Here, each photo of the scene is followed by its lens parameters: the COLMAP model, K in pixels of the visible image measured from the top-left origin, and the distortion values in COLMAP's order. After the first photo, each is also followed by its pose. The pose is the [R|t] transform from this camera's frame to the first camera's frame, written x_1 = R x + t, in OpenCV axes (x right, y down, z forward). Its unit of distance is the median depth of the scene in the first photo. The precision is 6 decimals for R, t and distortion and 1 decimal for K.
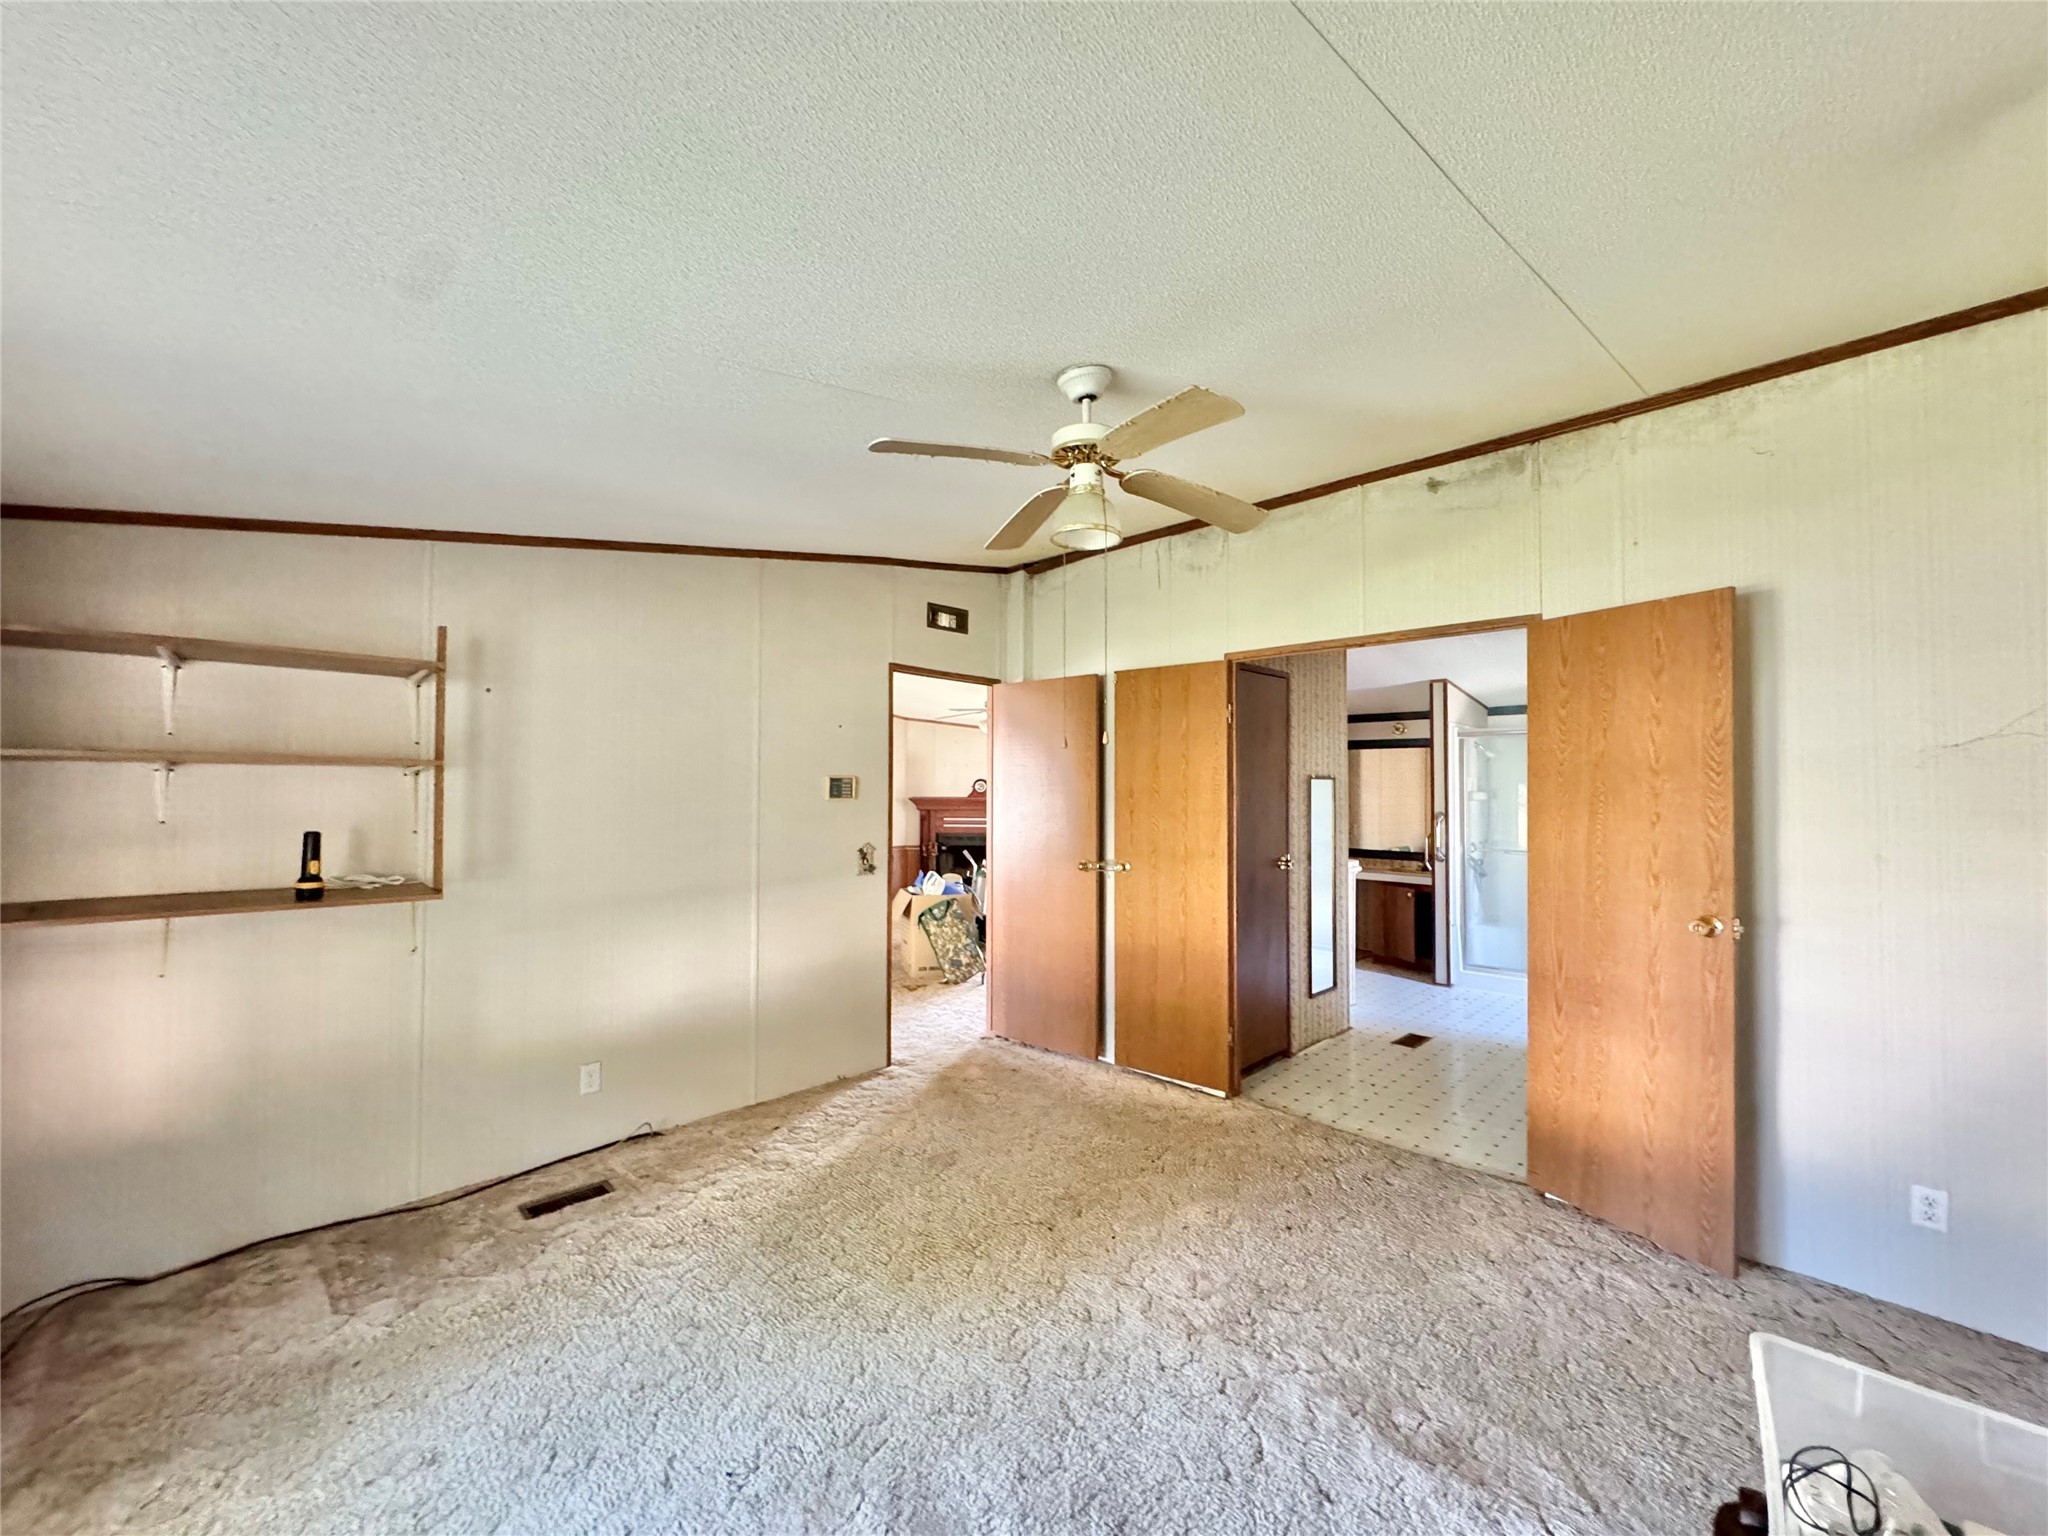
lens RADIAL K [[824.3, 0, 1018.0], [0, 824.3, 767.7], [0, 0, 1]] dist [-0.000928, -0.000591]
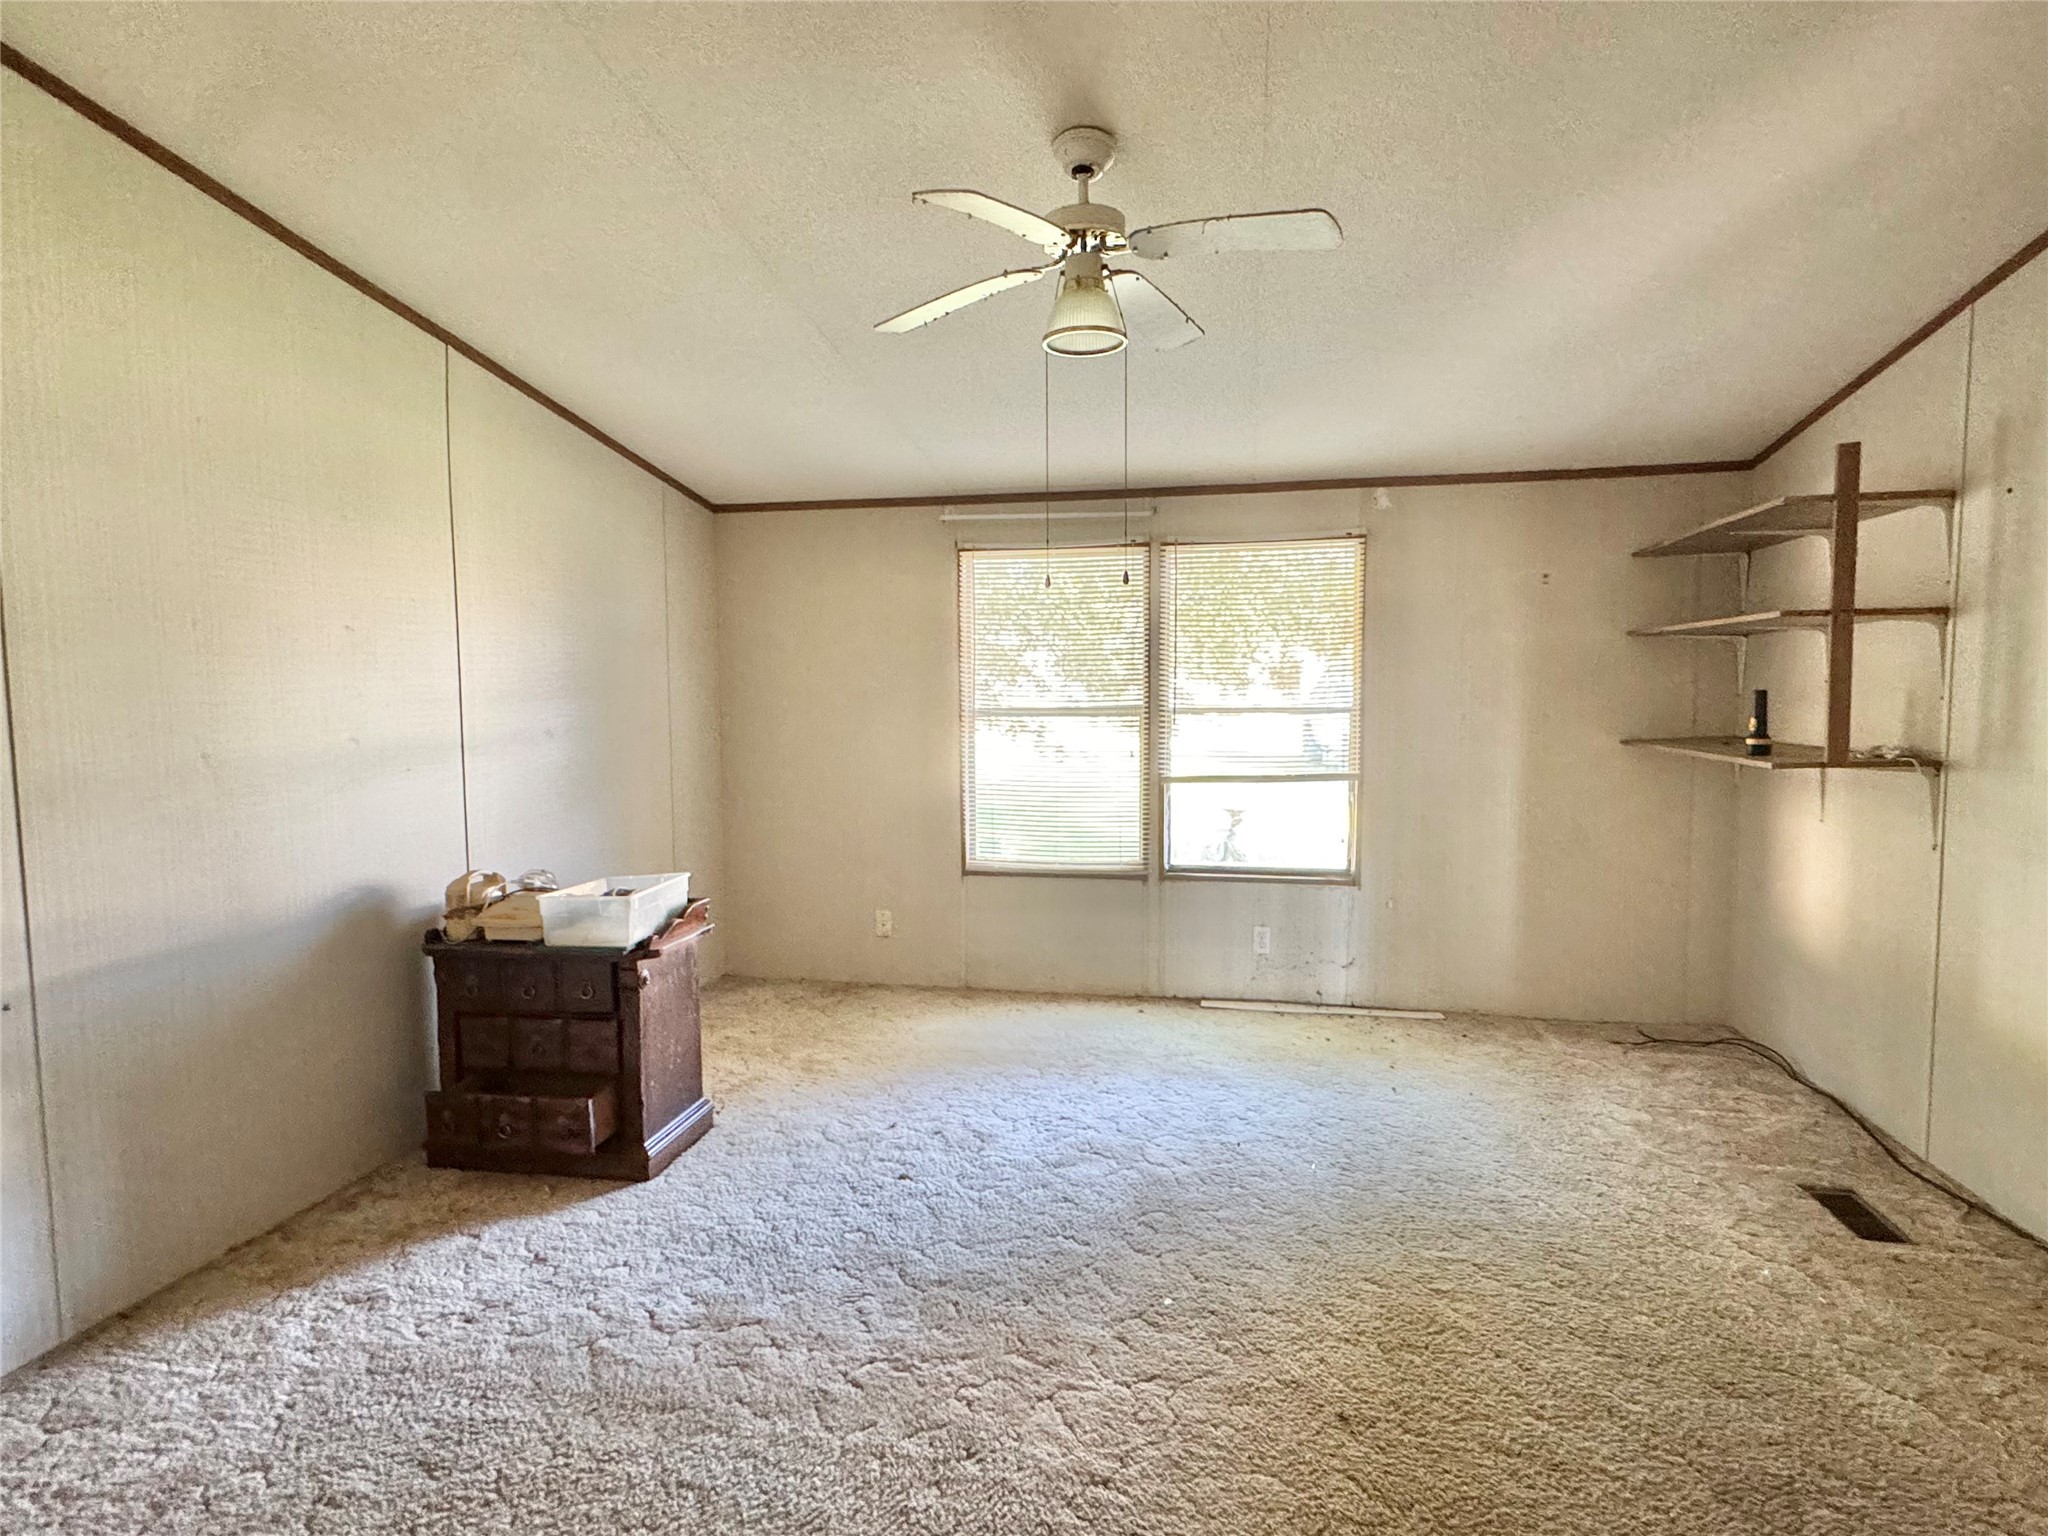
lens RADIAL K [[1117.7, 0, 1023.1], [0, 1117.7, 764.8], [0, 0, 1]] dist [-0.000630, 0.001803]
pose [[-0.832621, 0.028185, -0.553125, 0.573381], [-0.002336, 0.998517, 0.054396, 0.087007], [0.553838, 0.046583, -0.831320, 1.383999]]
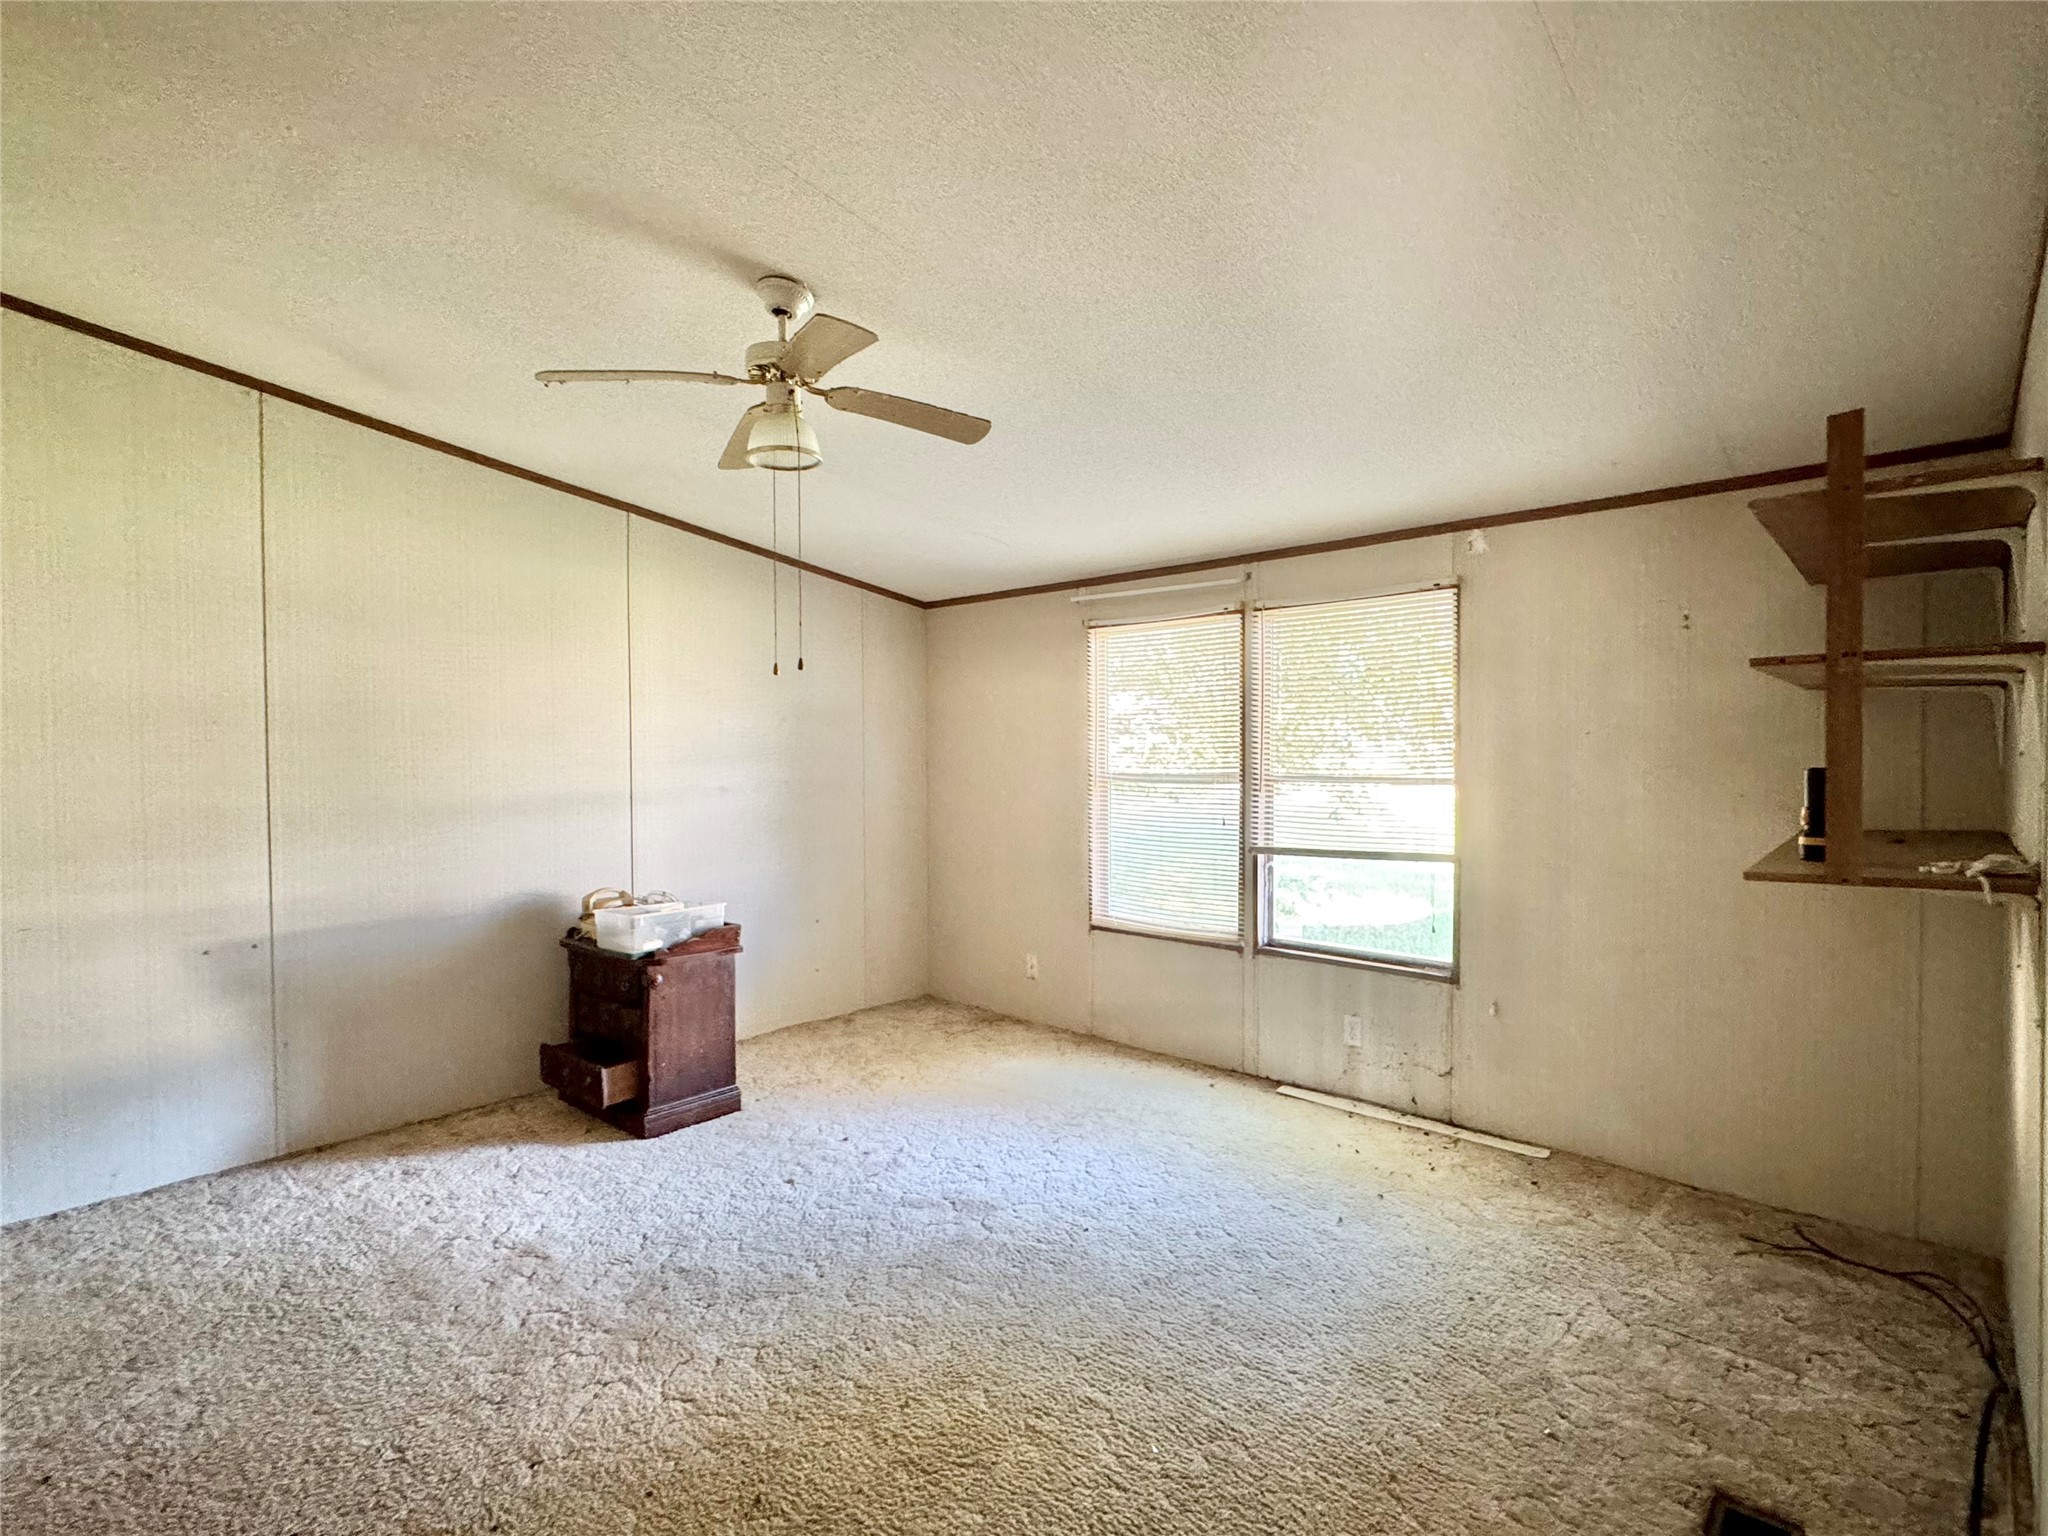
lens RADIAL K [[1012.3, 0, 1025.5], [0, 1012.3, 766.9], [0, 0, 1]] dist [-0.000851, 0.000854]
pose [[-0.999554, -0.008267, -0.028712, -0.107084], [-0.008606, 0.999894, 0.011708, 0.065787], [0.028612, 0.011950, -0.999519, 1.563619]]
